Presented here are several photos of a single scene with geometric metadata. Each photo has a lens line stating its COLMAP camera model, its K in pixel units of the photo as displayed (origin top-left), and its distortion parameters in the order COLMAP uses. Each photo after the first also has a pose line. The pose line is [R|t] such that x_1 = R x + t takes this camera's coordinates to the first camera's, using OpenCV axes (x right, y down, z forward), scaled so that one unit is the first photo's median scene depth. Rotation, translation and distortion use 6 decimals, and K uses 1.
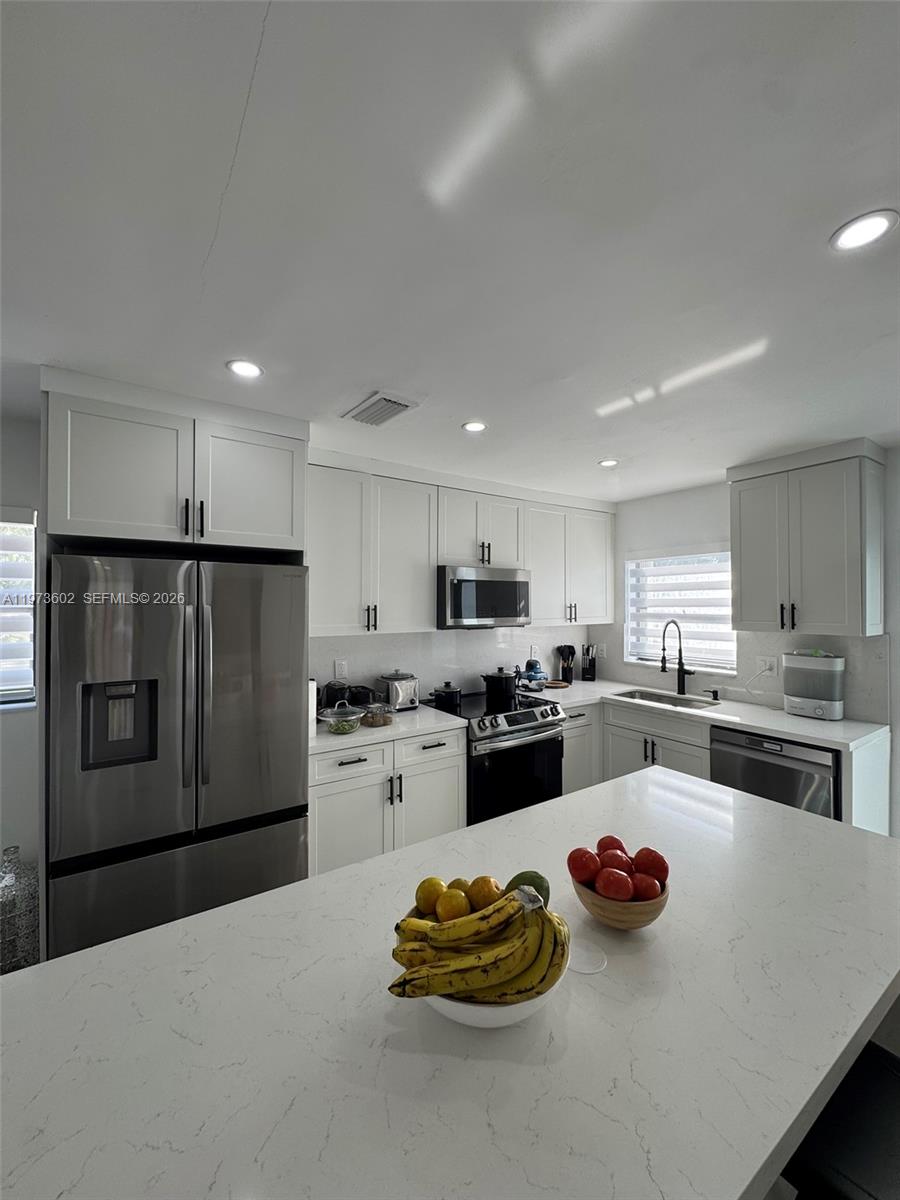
lens RADIAL K [[477.8, 0, 451.8], [0, 477.8, 596.5], [0, 0, 1]] dist [-0.003499, 0.000469]
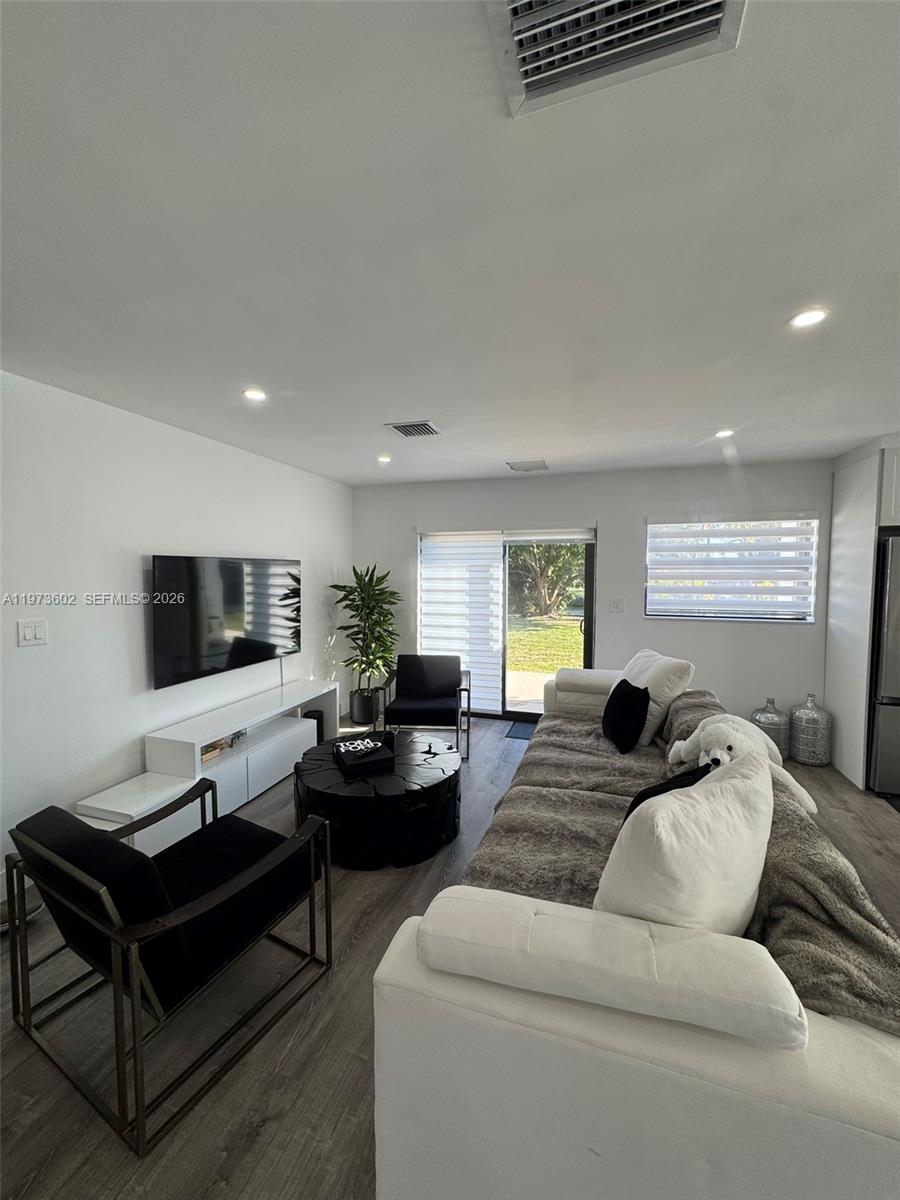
lens RADIAL K [[477.8, 0, 450.7], [0, 477.8, 596.2], [0, 0, 1]] dist [-0.003499, 0.000469]
pose [[0.605702, 0.042604, -0.794550, -0.206631], [0.008861, 0.998142, 0.060275, 0.009559], [0.795642, -0.043549, 0.604200, -0.841404]]
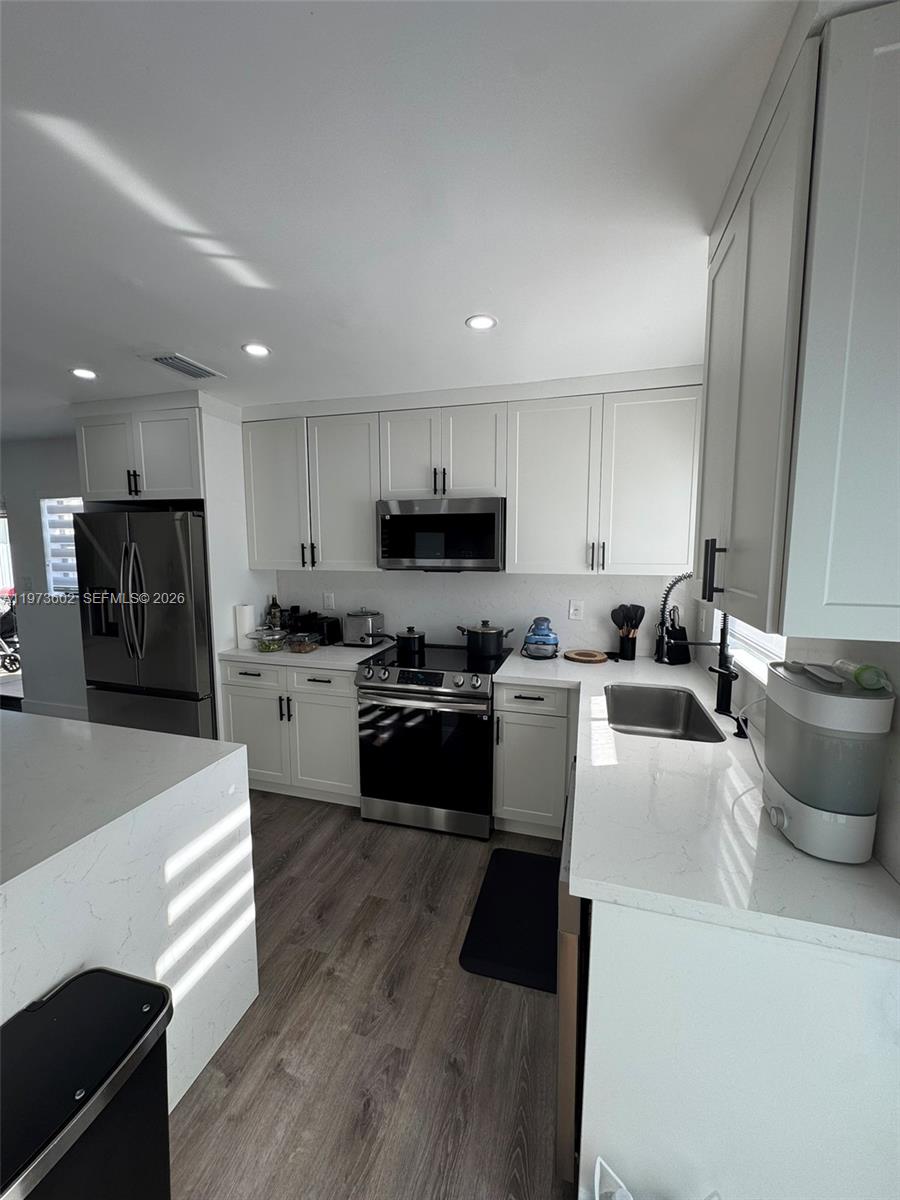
lens RADIAL K [[477.8, 0, 447.5], [0, 477.8, 596.8], [0, 0, 1]] dist [-0.003499, 0.000469]
pose [[0.633045, 0.085837, -0.769341, 0.795177], [0.008094, 0.993045, 0.117457, 0.012834], [0.774072, -0.080583, 0.627948, 0.507160]]
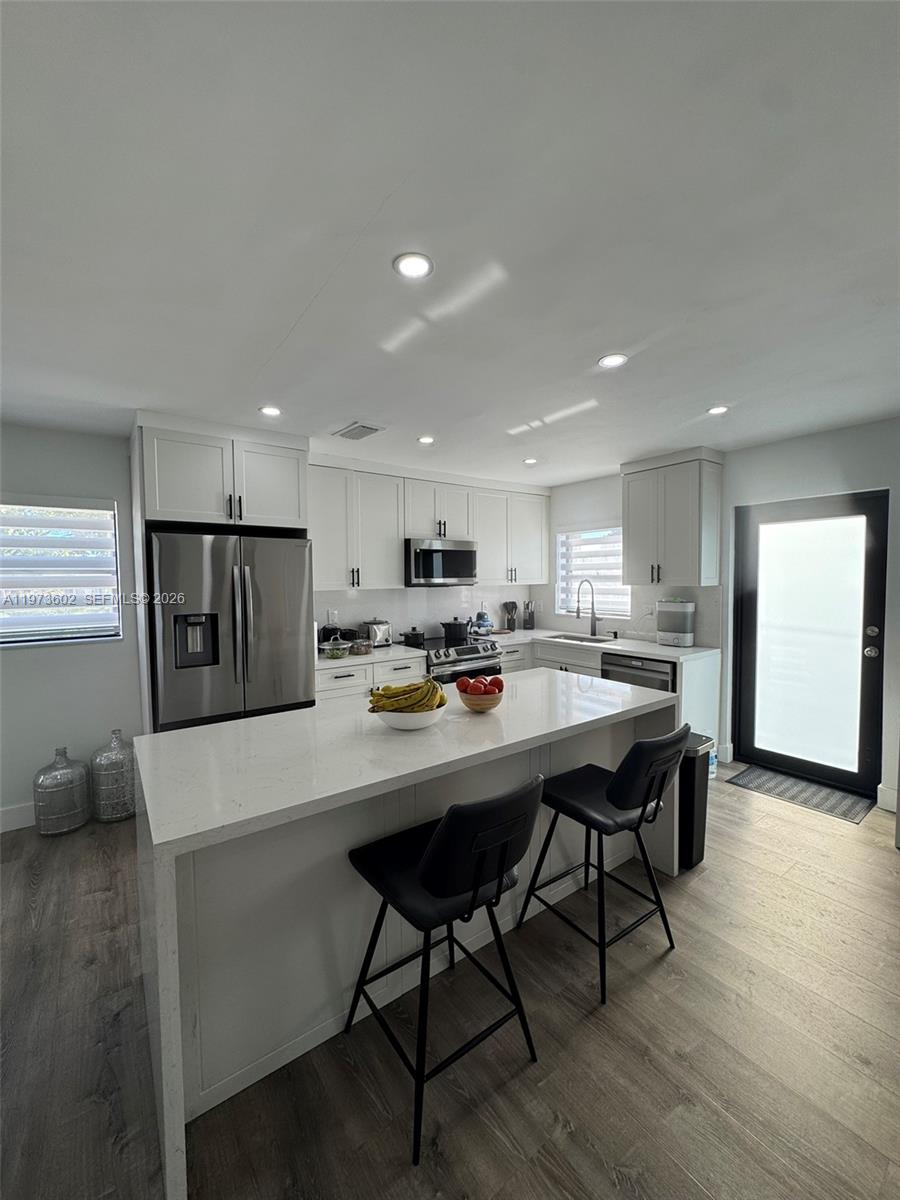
lens RADIAL K [[477.8, 0, 451.4], [0, 477.8, 597.4], [0, 0, 1]] dist [-0.003499, 0.000469]
pose [[0.999277, -0.010470, 0.036563, 0.050277], [0.008350, 0.998300, 0.057676, 0.023003], [-0.037105, -0.057329, 0.997666, -0.340132]]
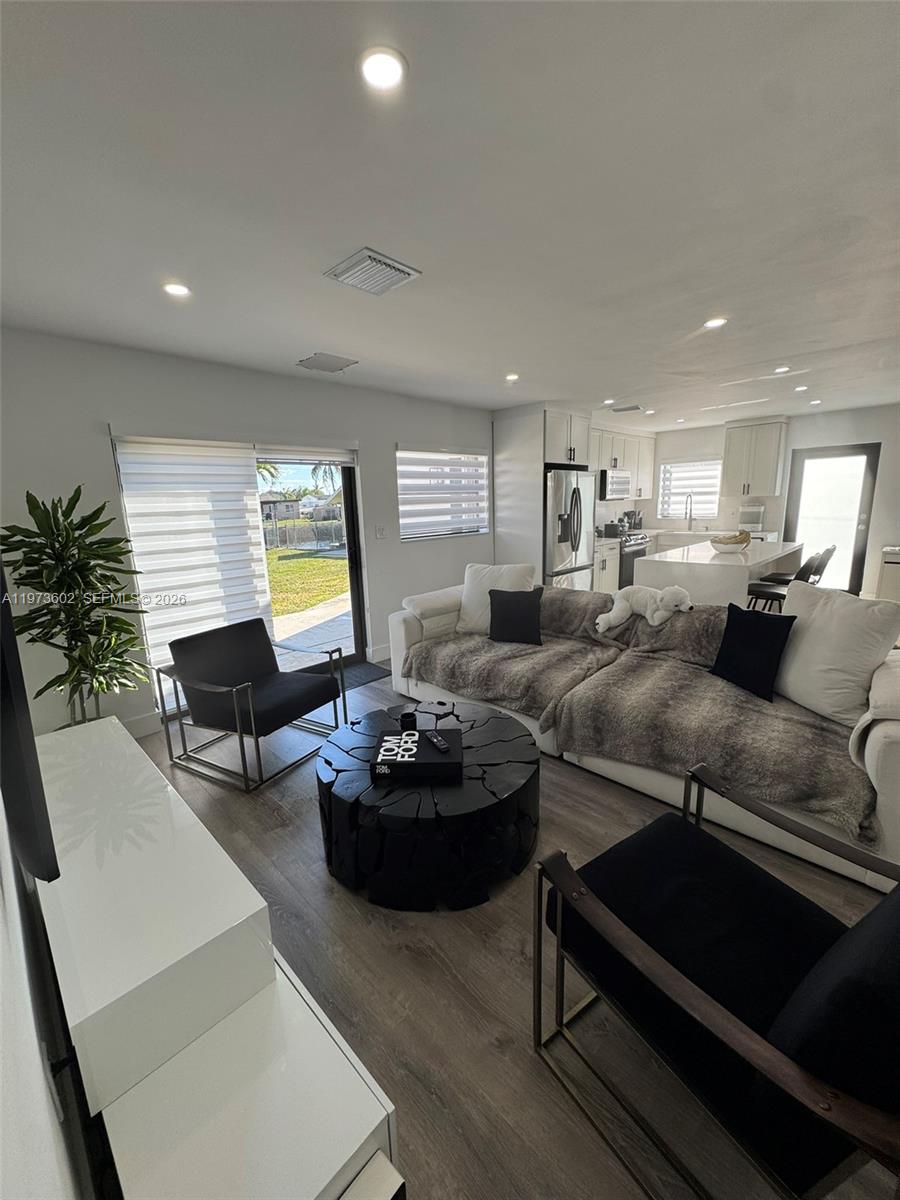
lens RADIAL K [[477.8, 0, 448.8], [0, 477.8, 599.7], [0, 0, 1]] dist [-0.003499, 0.000469]
pose [[0.981360, -0.067635, 0.179883, -1.123965], [0.028070, 0.976431, 0.213998, 0.025762], [-0.190117, -0.204959, 0.960129, -1.034184]]
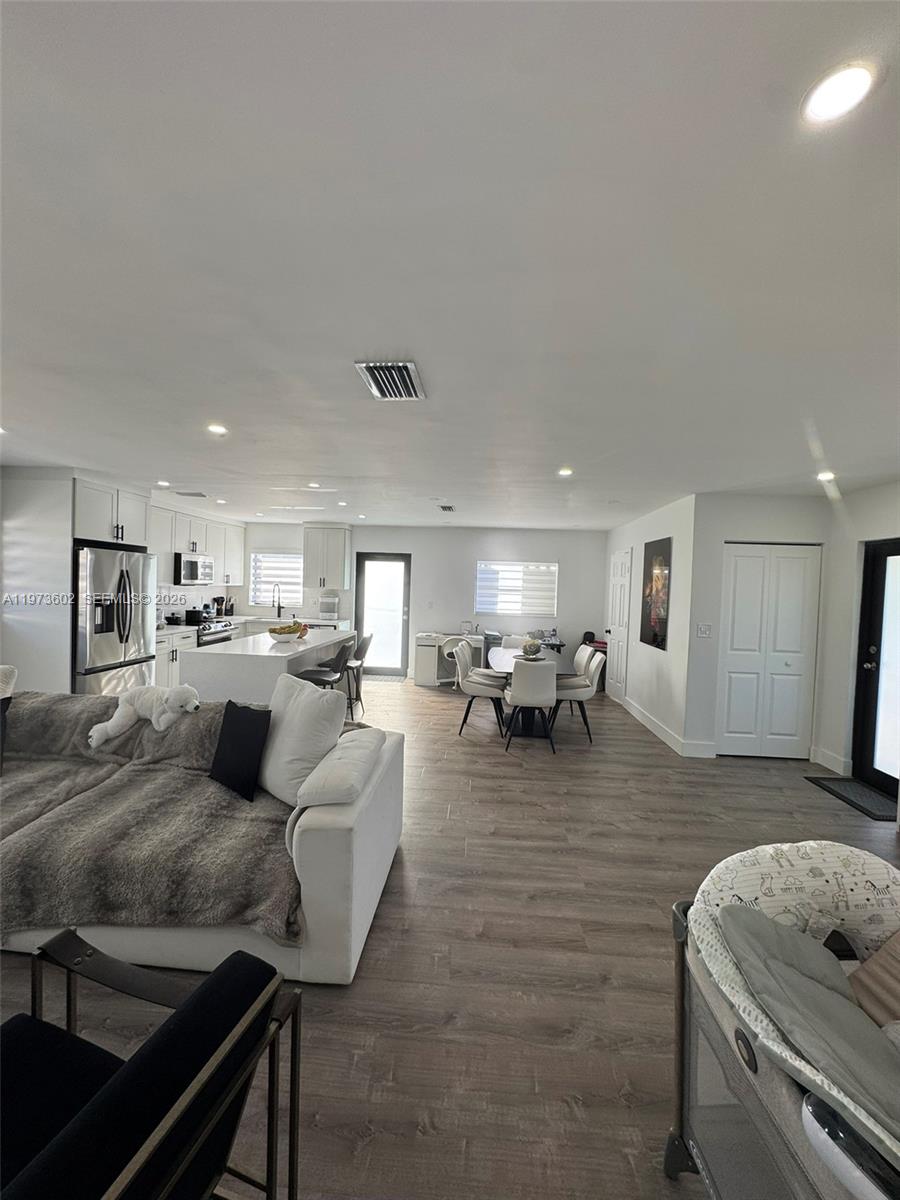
lens RADIAL K [[477.8, 0, 451.0], [0, 477.8, 599.6], [0, 0, 1]] dist [-0.003499, 0.000469]
pose [[0.615158, -0.003046, 0.788398, -0.889576], [-0.044851, 0.998238, 0.038852, 0.001345], [-0.787127, -0.059261, 0.613937, -1.126018]]
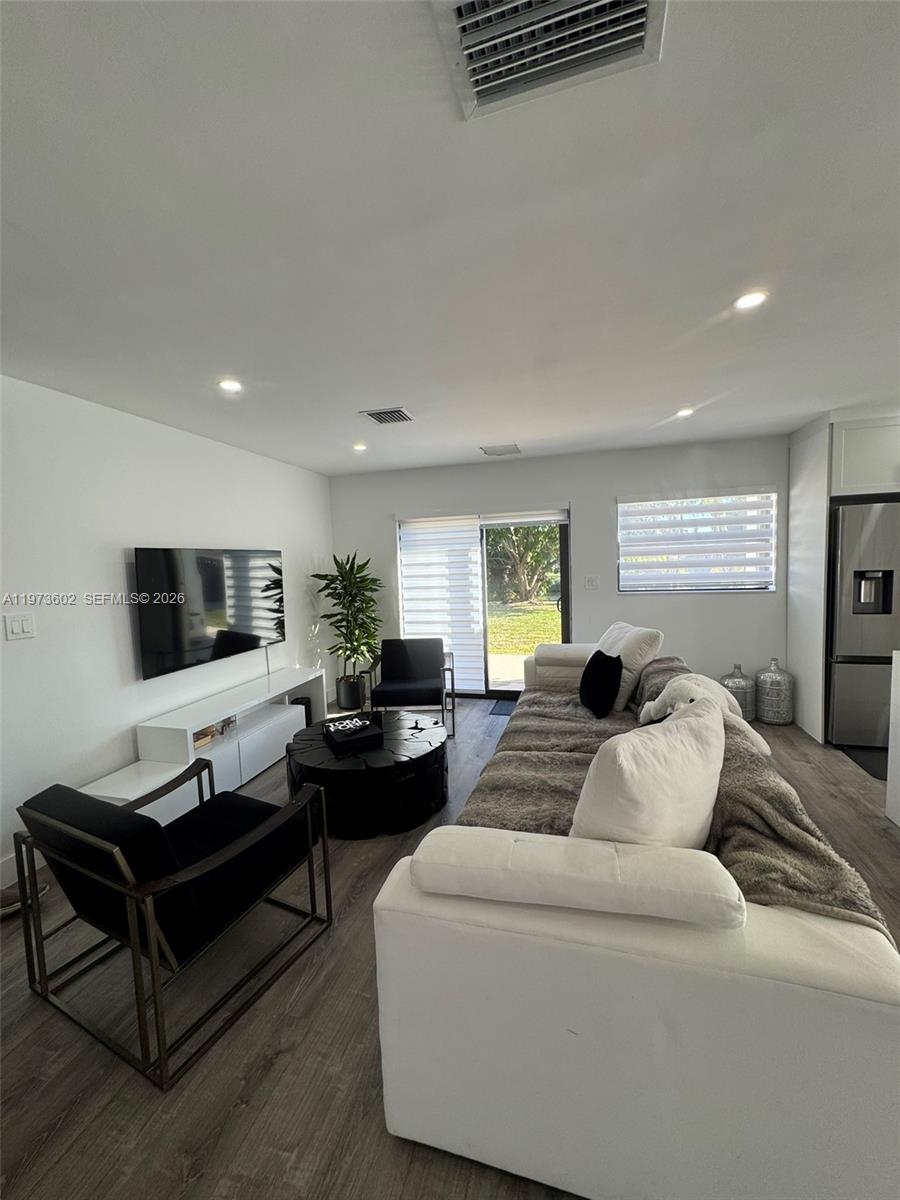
lens RADIAL K [[477.8, 0, 450.5], [0, 477.8, 596.4], [0, 0, 1]] dist [-0.003499, 0.000469]
pose [[0.637483, 0.033109, -0.769752, -0.174696], [0.046345, 0.995619, 0.081206, 0.028979], [0.769069, -0.087442, 0.633156, -0.863608]]
